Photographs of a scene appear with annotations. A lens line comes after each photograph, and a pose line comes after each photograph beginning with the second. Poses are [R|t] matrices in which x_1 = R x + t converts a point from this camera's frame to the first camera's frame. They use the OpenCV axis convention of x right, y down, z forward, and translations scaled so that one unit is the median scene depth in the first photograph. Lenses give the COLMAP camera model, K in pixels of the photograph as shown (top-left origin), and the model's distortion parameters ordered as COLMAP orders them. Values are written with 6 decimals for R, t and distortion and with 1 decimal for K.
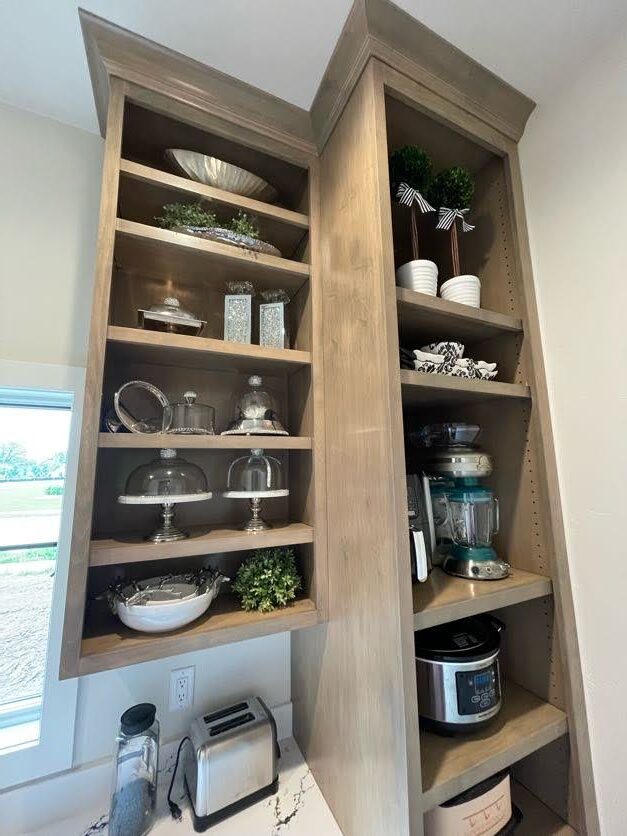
lens RADIAL K [[339.5, 0, 318.9], [0, 339.5, 419.1], [0, 0, 1]] dist [-0.003145, 0.001534]
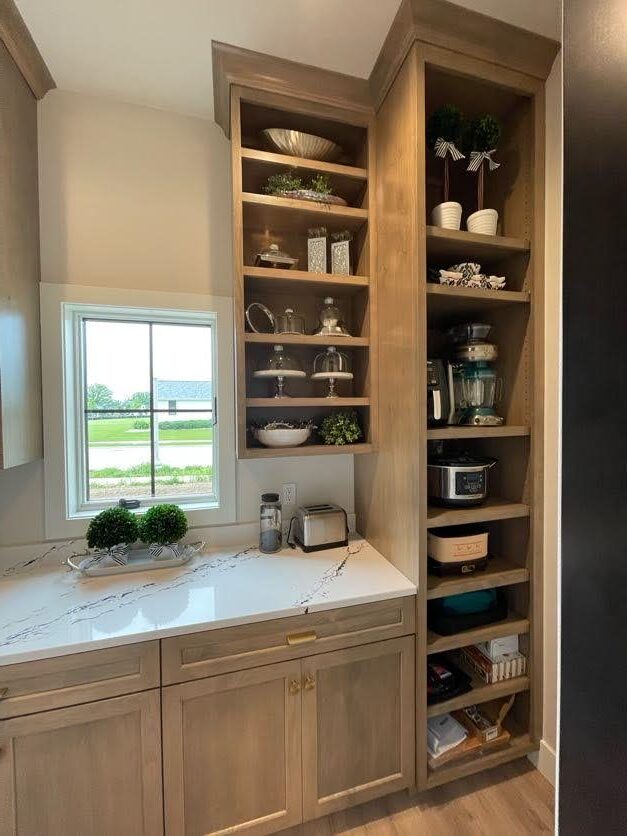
lens RADIAL K [[339.5, 0, 315.6], [0, 339.5, 416.2], [0, 0, 1]] dist [-0.003145, 0.001534]
pose [[0.985794, 0.007247, -0.167804, 0.000810], [0.020733, 0.986178, 0.164386, 0.152081], [0.166676, -0.165530, 0.972018, -0.562312]]
